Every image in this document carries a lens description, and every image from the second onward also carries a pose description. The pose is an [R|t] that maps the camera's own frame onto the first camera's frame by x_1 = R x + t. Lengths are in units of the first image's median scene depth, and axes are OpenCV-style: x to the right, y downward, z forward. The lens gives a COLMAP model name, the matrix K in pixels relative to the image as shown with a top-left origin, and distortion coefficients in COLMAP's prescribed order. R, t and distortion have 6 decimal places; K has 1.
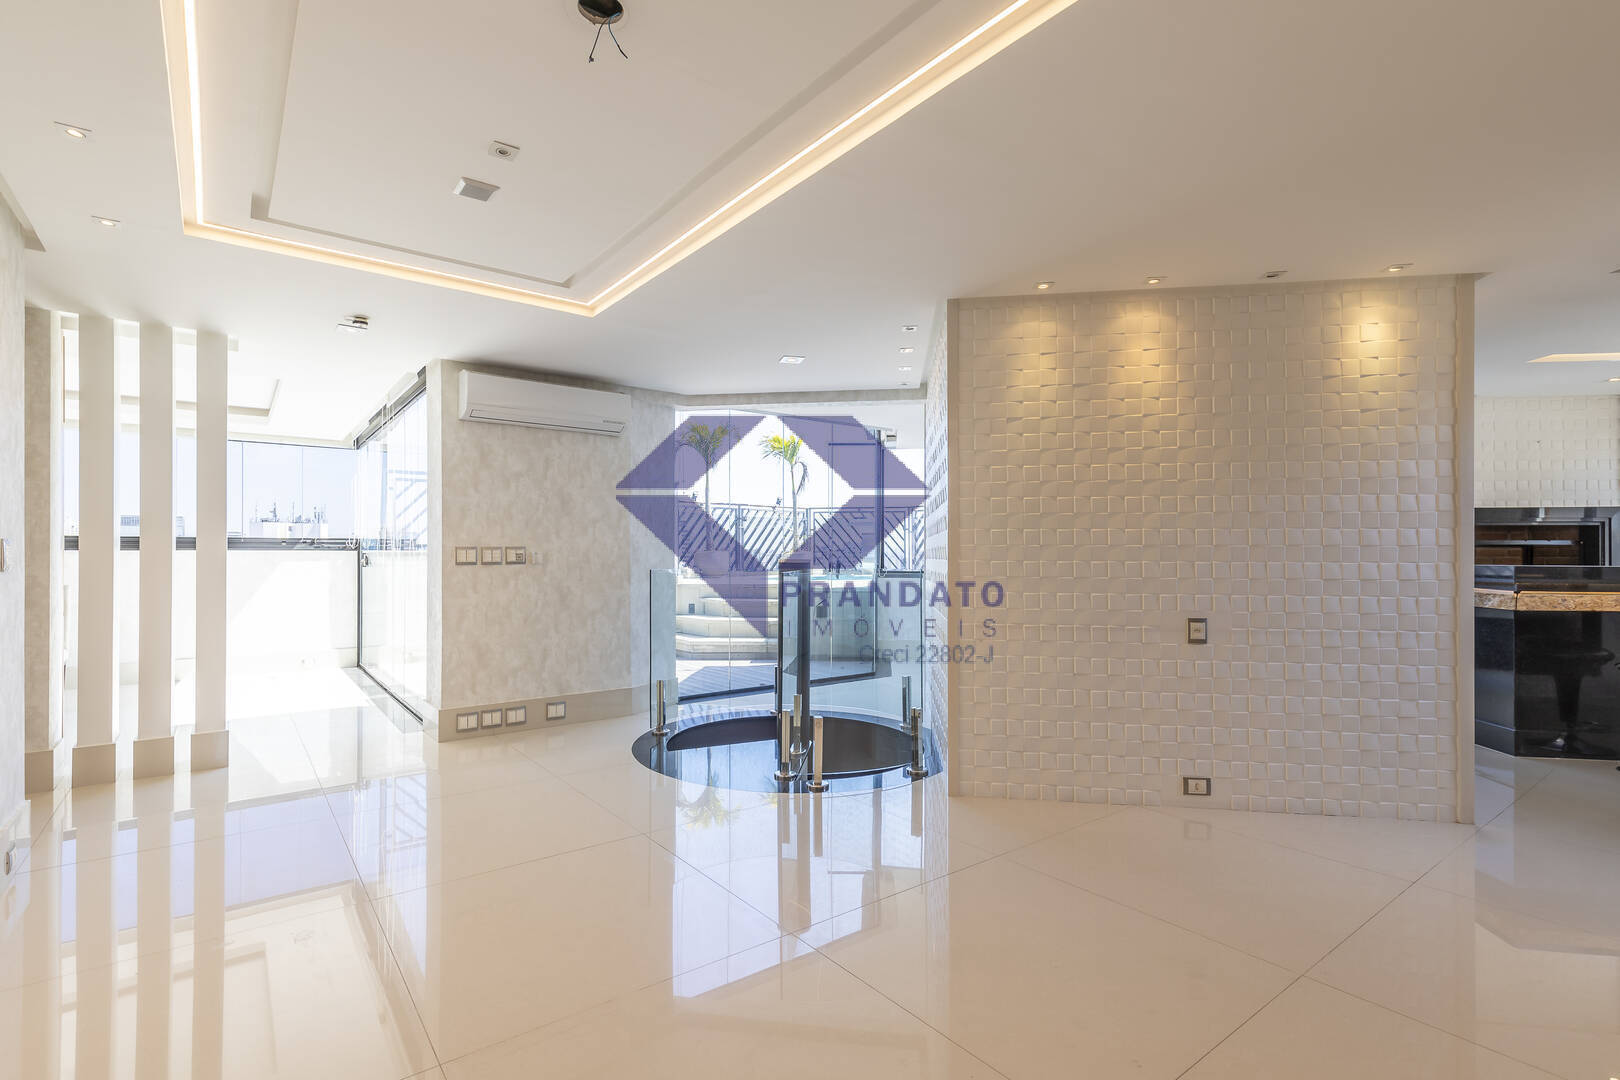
lens RADIAL K [[757.2, 0, 809.2], [0, 757.2, 551.0], [0, 0, 1]] dist [0.004308, 0.000376]
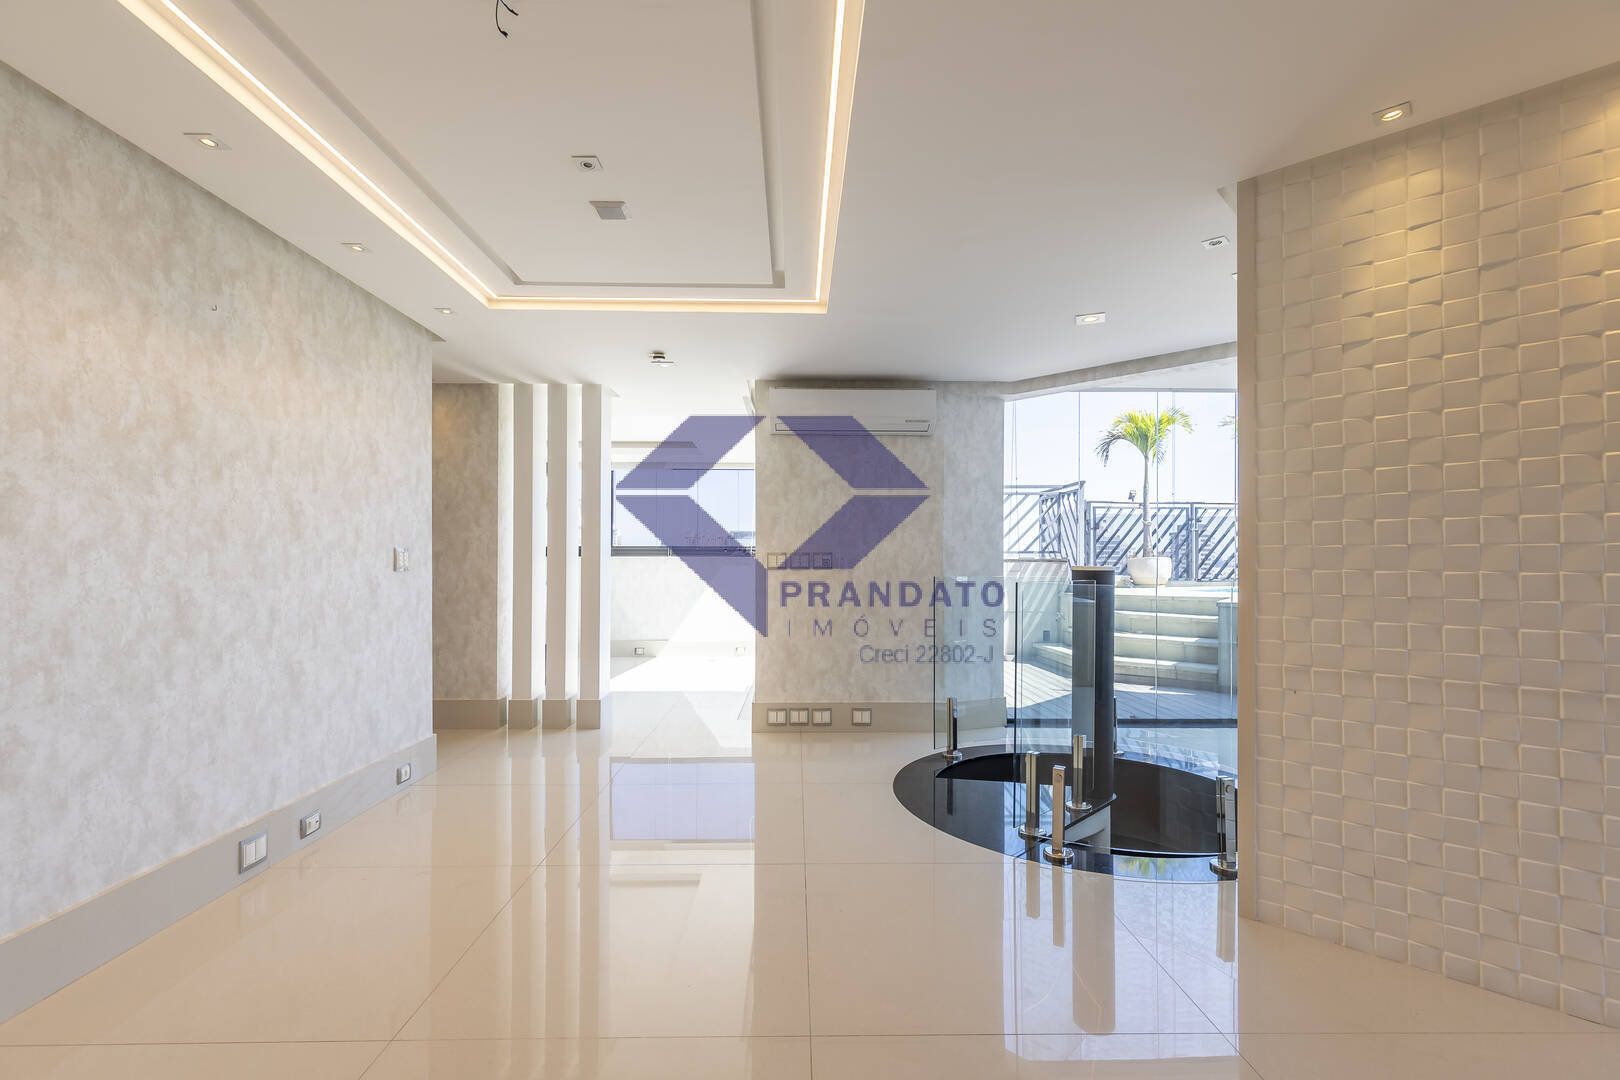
lens RADIAL K [[750.7, 0, 811.0], [0, 750.7, 558.1], [0, 0, 1]] dist [0.001205, -0.000971]
pose [[0.802829, -0.000319, -0.596209, 0.220494], [0.000630, 1.000000, 0.000314, 0.001948], [0.596208, -0.000628, 0.802829, 0.183978]]
